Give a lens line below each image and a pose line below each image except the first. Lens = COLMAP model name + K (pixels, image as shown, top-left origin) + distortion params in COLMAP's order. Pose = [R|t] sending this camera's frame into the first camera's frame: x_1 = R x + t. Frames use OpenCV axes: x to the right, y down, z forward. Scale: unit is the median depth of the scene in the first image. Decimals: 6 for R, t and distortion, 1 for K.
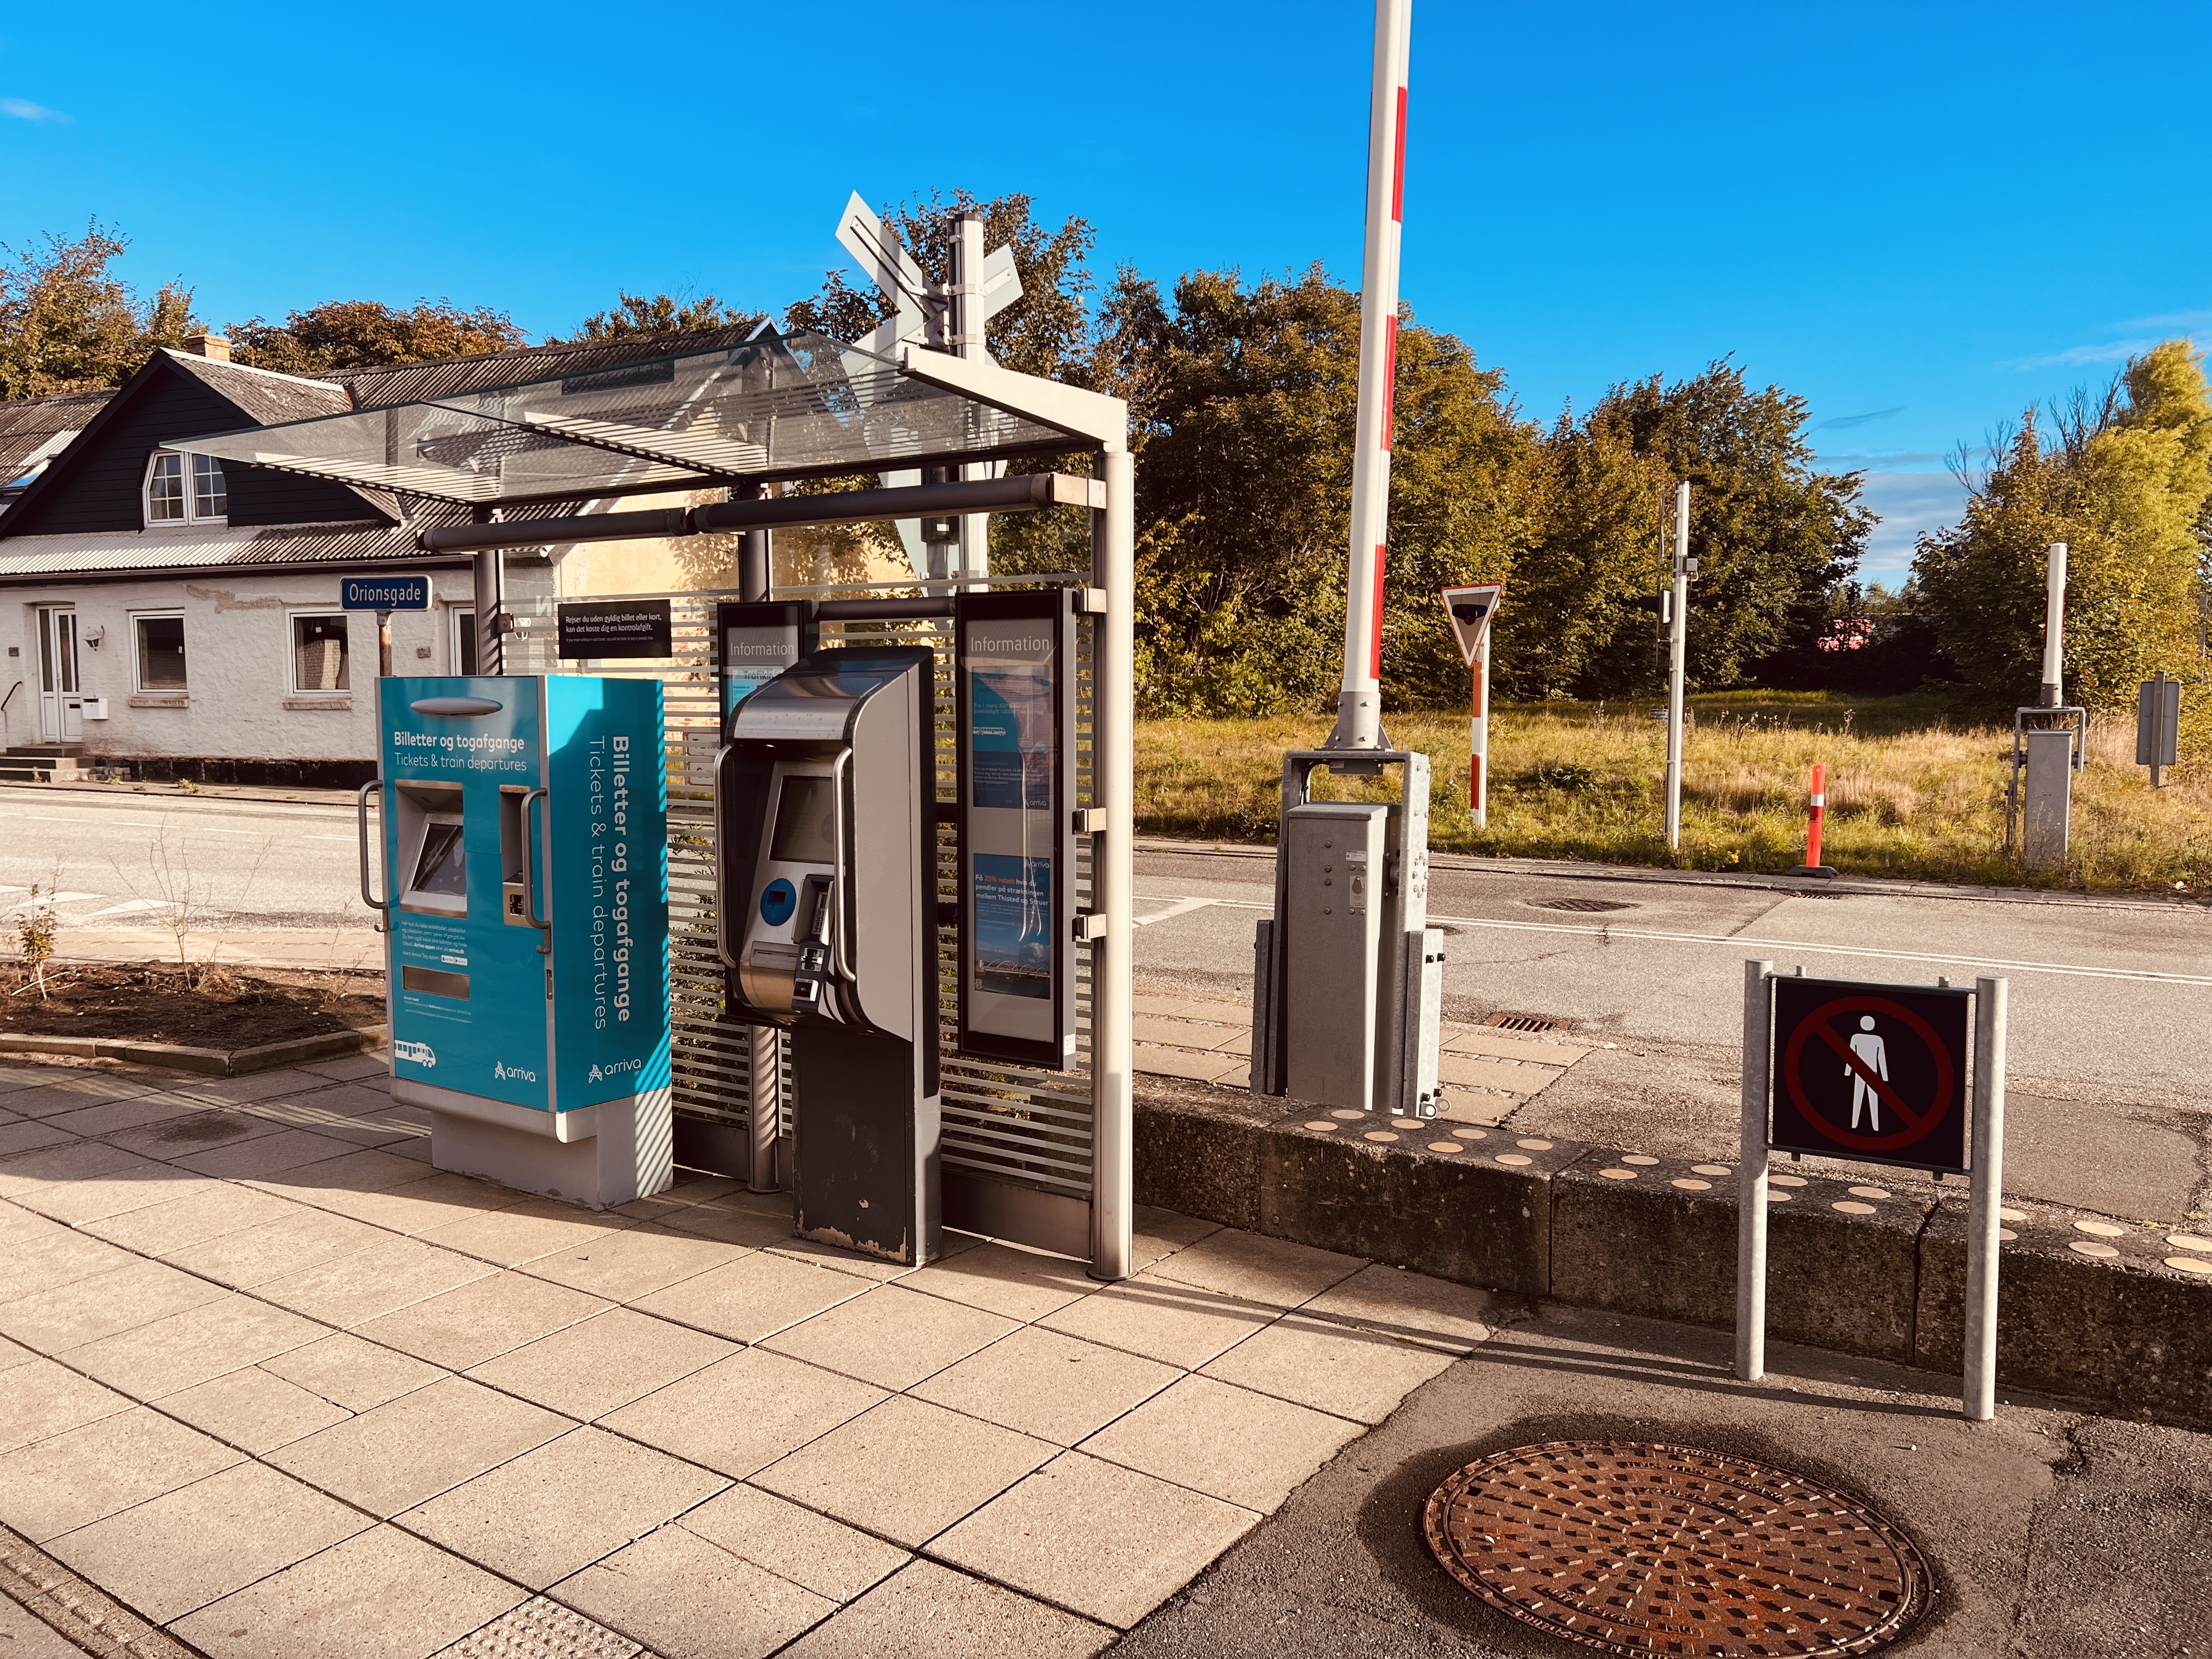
lens RADIAL K [[1639.0, 0, 1106.0], [0, 1639.0, 829.5], [0, 0, 1]] dist [0.091914, -0.125224]
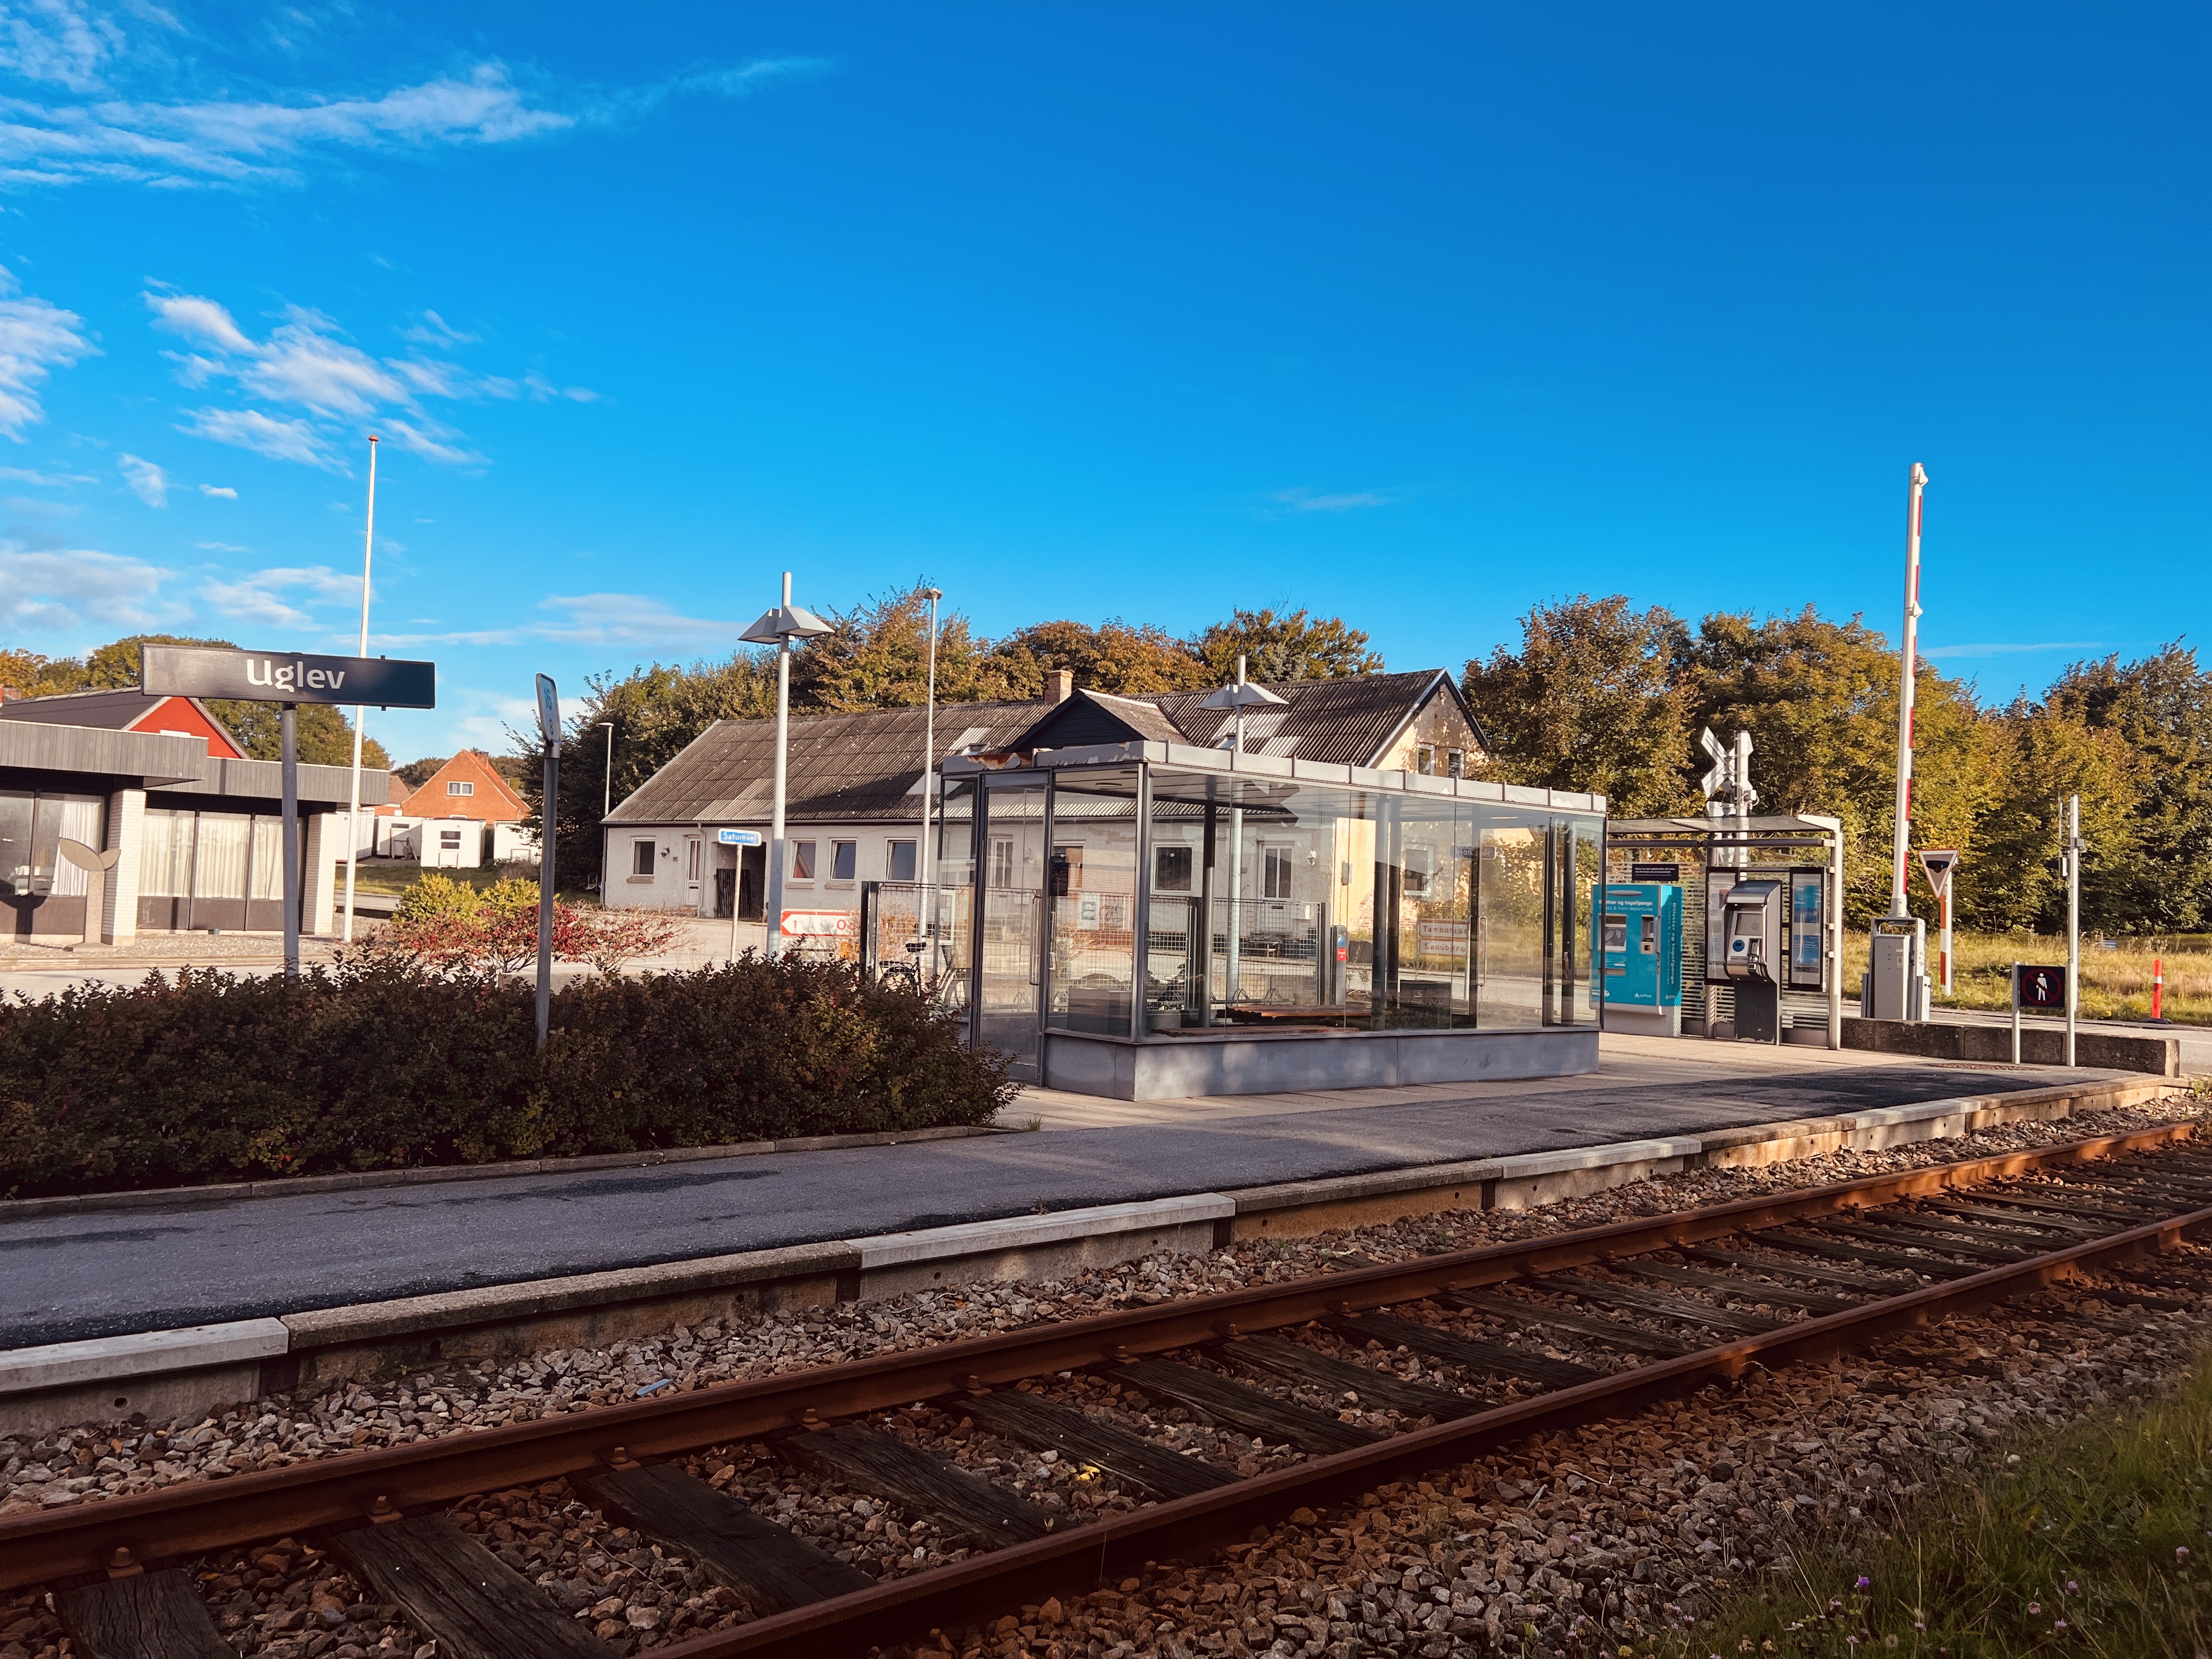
lens RADIAL K [[1663.5, 0, 1038.4], [0, 1663.5, 818.2], [0, 0, 1]] dist [-0.003069, -0.007287]
pose [[0.960625, 0.020360, -0.277101, -0.122298], [-0.058997, 0.989516, -0.131821, 0.062289], [0.271512, 0.142978, 0.951756, -0.552936]]
